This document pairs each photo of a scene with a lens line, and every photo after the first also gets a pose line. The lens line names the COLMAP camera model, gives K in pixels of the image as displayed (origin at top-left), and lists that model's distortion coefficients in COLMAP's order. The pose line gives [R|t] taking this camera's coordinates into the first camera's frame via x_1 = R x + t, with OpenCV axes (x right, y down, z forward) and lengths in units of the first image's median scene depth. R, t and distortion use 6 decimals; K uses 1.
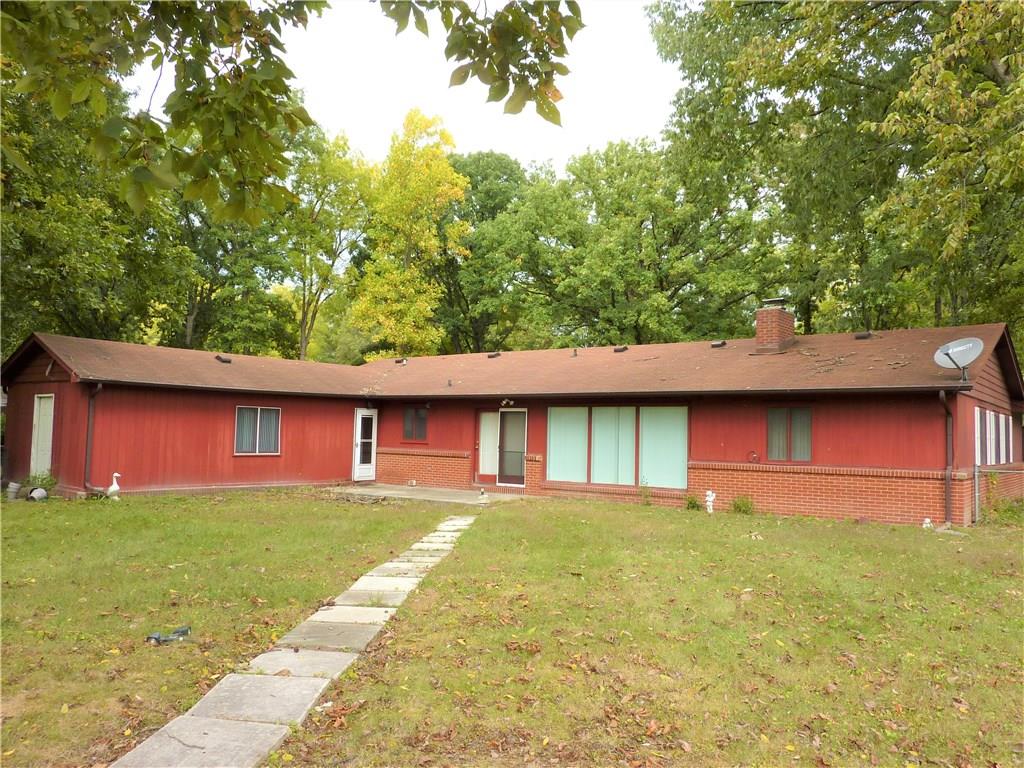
lens RADIAL K [[813.4, 0, 512.1], [0, 813.4, 380.9], [0, 0, 1]] dist [-0.028785, 0.006334]
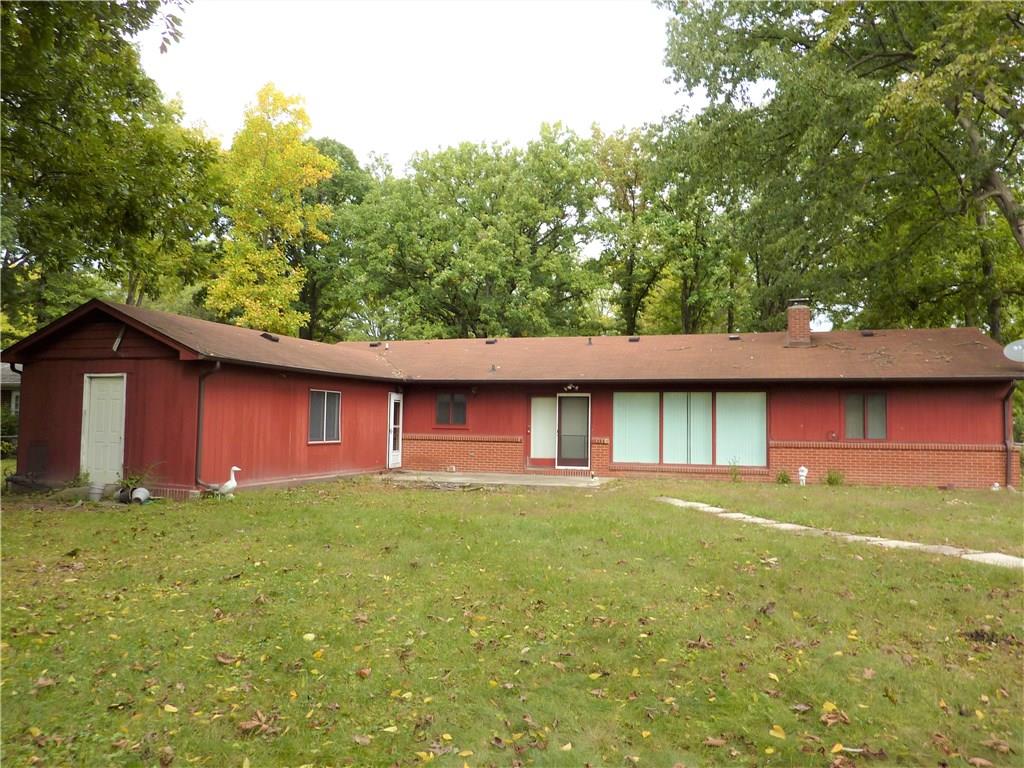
lens RADIAL K [[764.7, 0, 512.9], [0, 764.7, 385.2], [0, 0, 1]] dist [-0.005948, -0.005955]
pose [[0.937309, 0.008565, 0.348393, -0.412145], [-0.014872, 0.999770, 0.015432, 0.009333], [-0.348181, -0.019646, 0.937222, 0.117135]]
